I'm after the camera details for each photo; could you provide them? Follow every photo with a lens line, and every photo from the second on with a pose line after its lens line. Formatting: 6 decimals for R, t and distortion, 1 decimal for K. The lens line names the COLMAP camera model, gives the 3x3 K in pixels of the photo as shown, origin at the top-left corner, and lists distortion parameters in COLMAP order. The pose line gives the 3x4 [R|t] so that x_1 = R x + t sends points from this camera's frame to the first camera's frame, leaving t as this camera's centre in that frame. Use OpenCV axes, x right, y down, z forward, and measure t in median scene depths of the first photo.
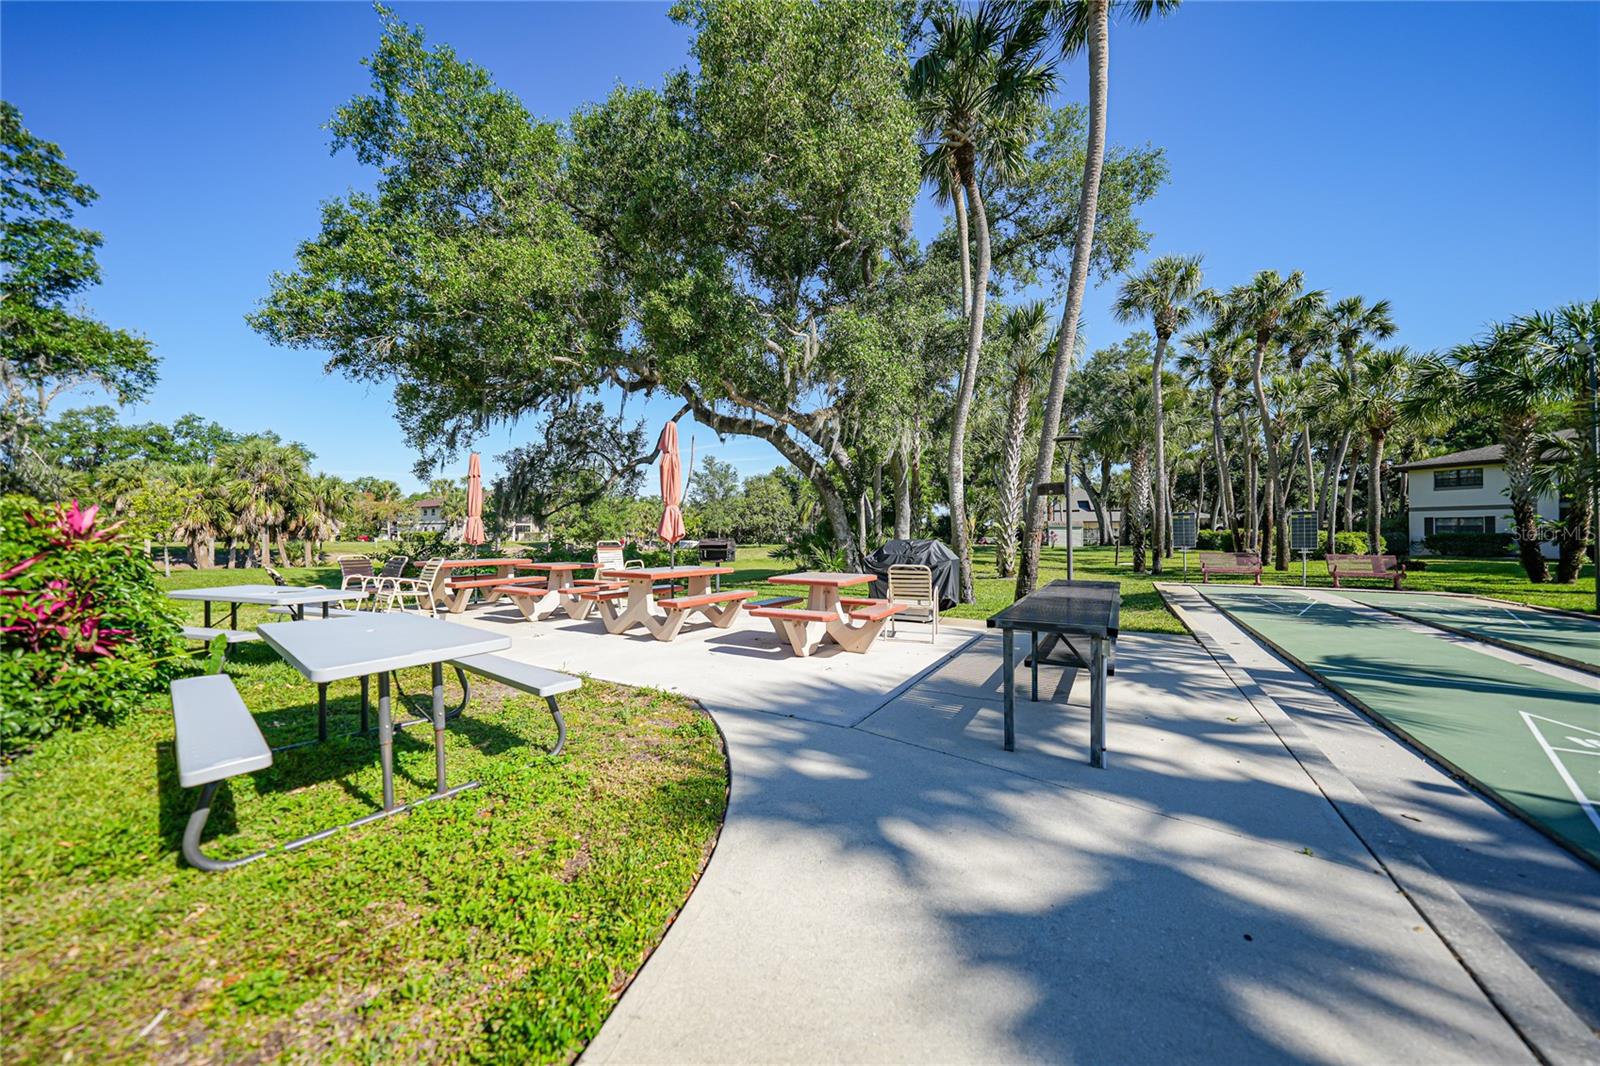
lens RADIAL K [[579.8, 0, 802.1], [0, 579.8, 517.4], [0, 0, 1]] dist [-0.026662, 0.006645]
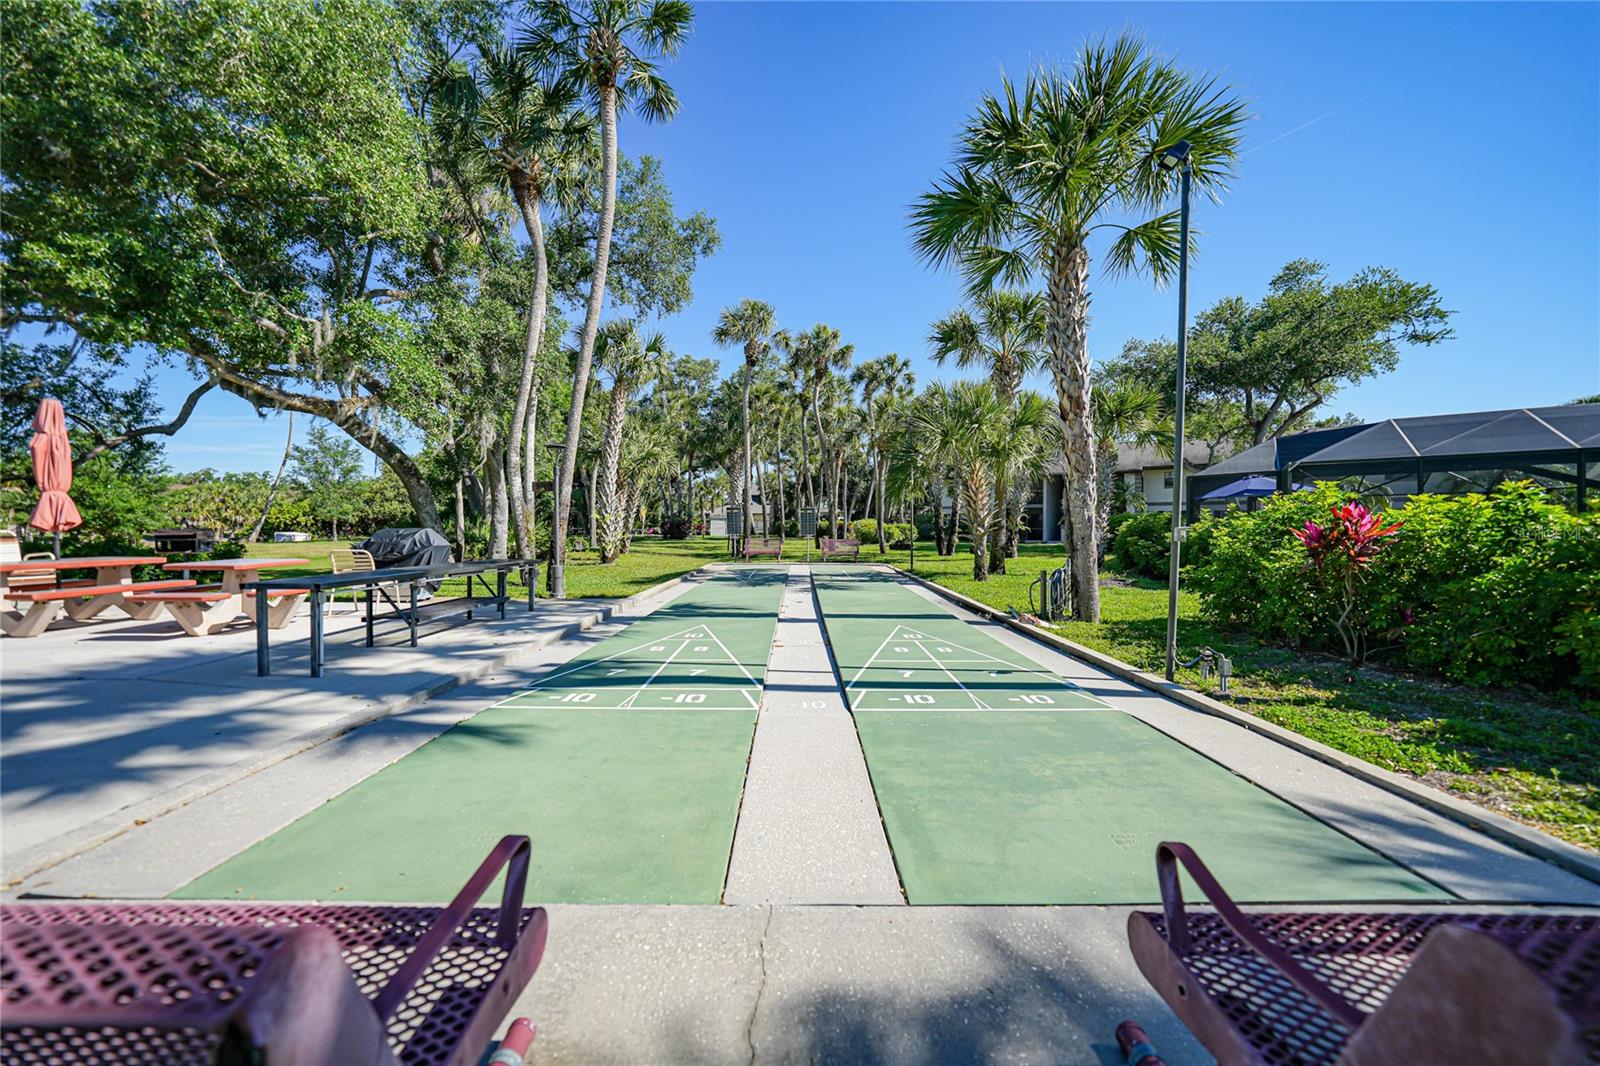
lens RADIAL K [[574.1, 0, 818.7], [0, 574.1, 530.1], [0, 0, 1]] dist [-0.026763, 0.006746]
pose [[0.860928, -0.002694, 0.508719, 0.123243], [-0.016665, 0.999300, 0.033495, -0.002911], [-0.508453, -0.037315, 0.860281, -0.127564]]
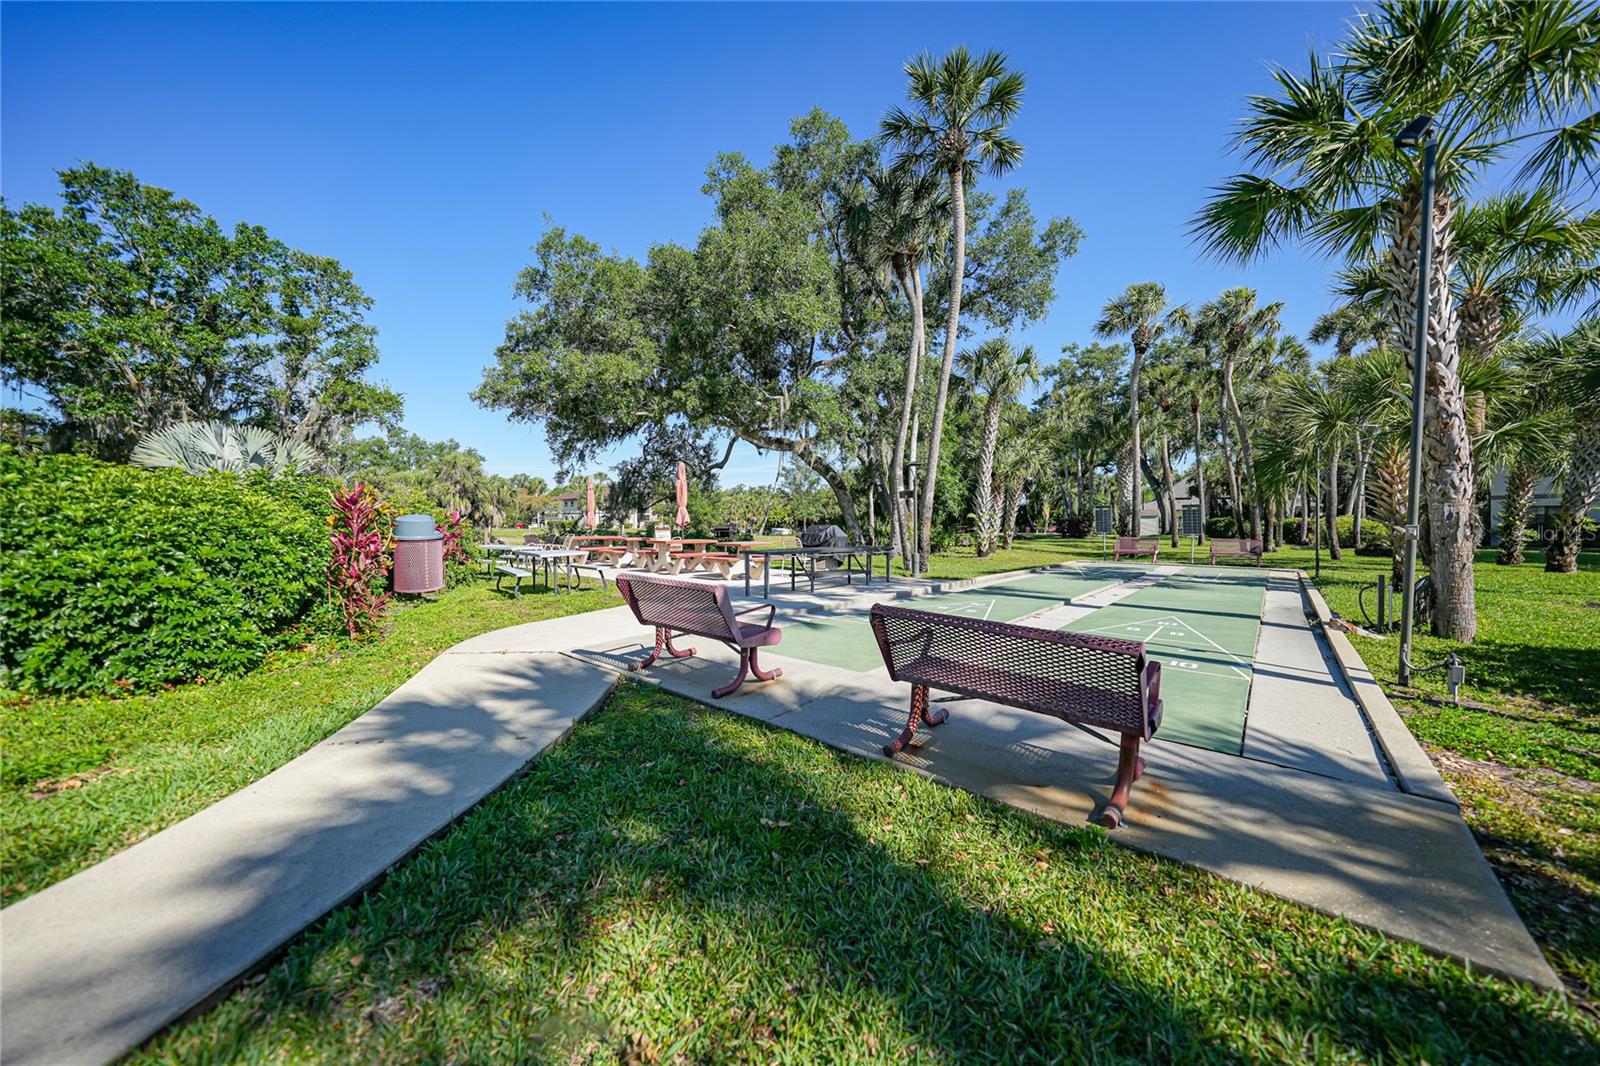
lens RADIAL K [[574.8, 0, 784.1], [0, 574.8, 526.7], [0, 0, 1]] dist [-0.016589, -0.000029]
pose [[0.976318, 0.003534, -0.216310, 0.171741], [0.004156, 0.999376, 0.035082, -0.006510], [0.216299, -0.035150, 0.975694, -0.260116]]
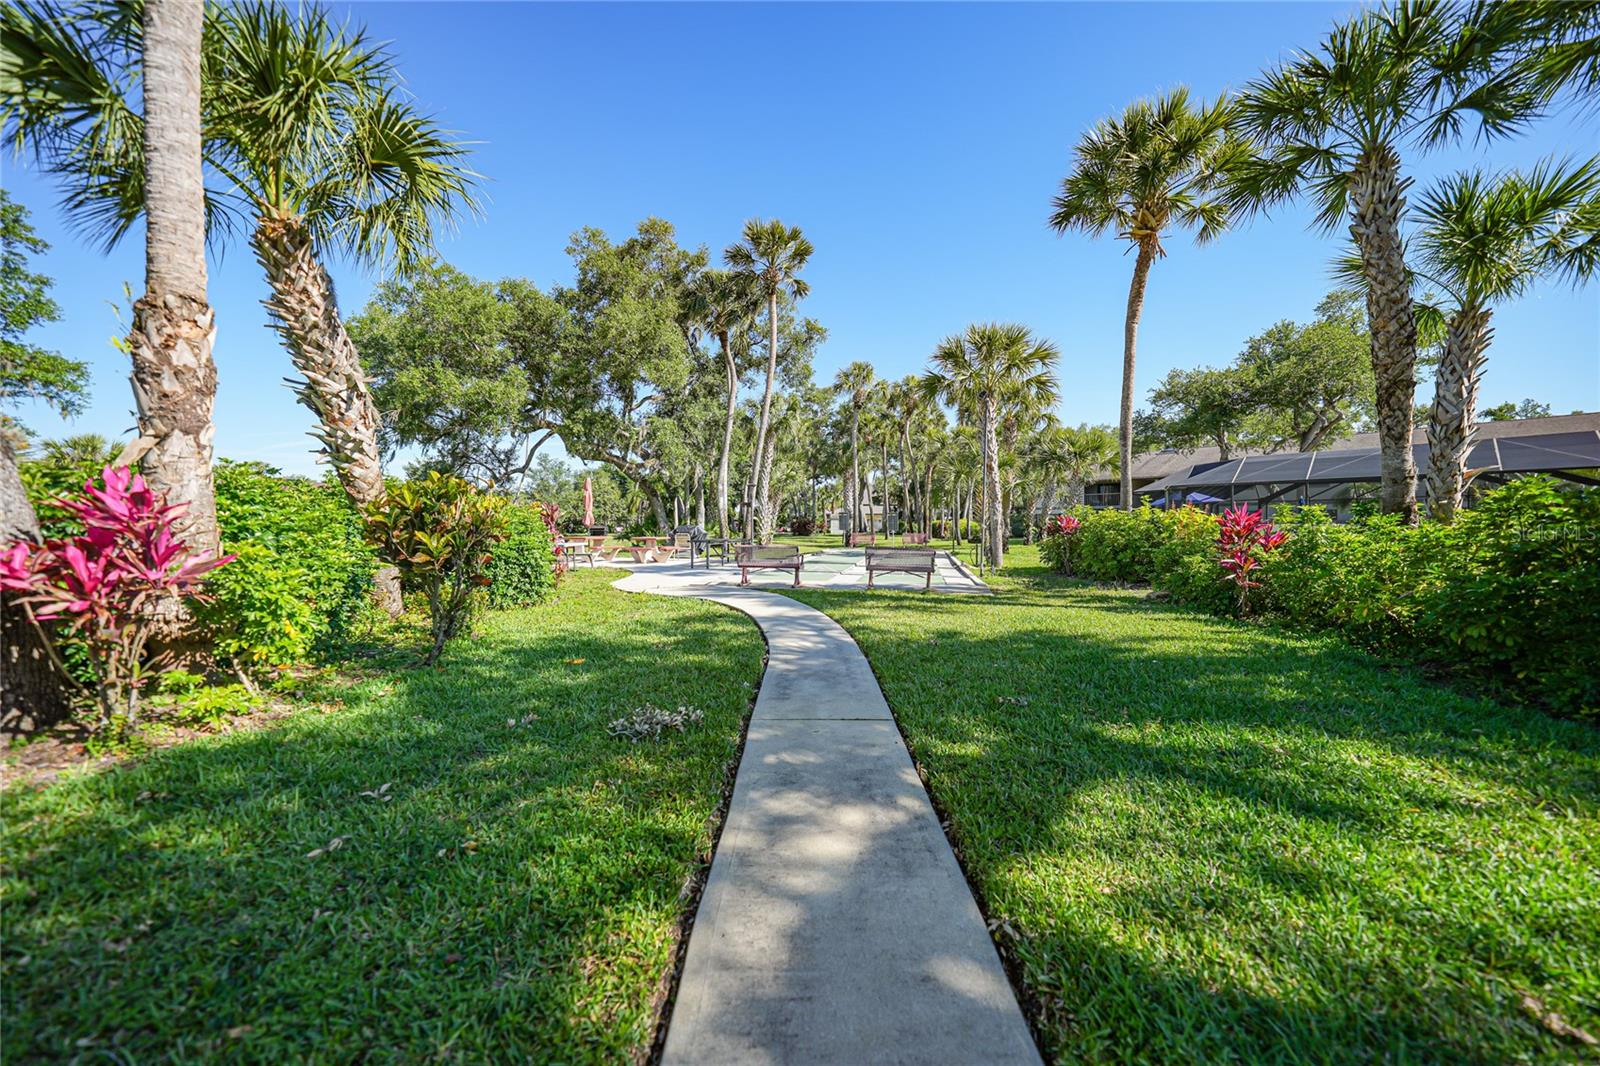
lens RADIAL K [[579.8, 0, 802.1], [0, 579.8, 517.4], [0, 0, 1]] dist [-0.026662, 0.006645]
pose [[0.956939, 0.003940, 0.290262, -0.023854], [-0.008628, 0.999852, 0.014874, -0.013289], [-0.290161, -0.016738, 0.956832, -0.560533]]
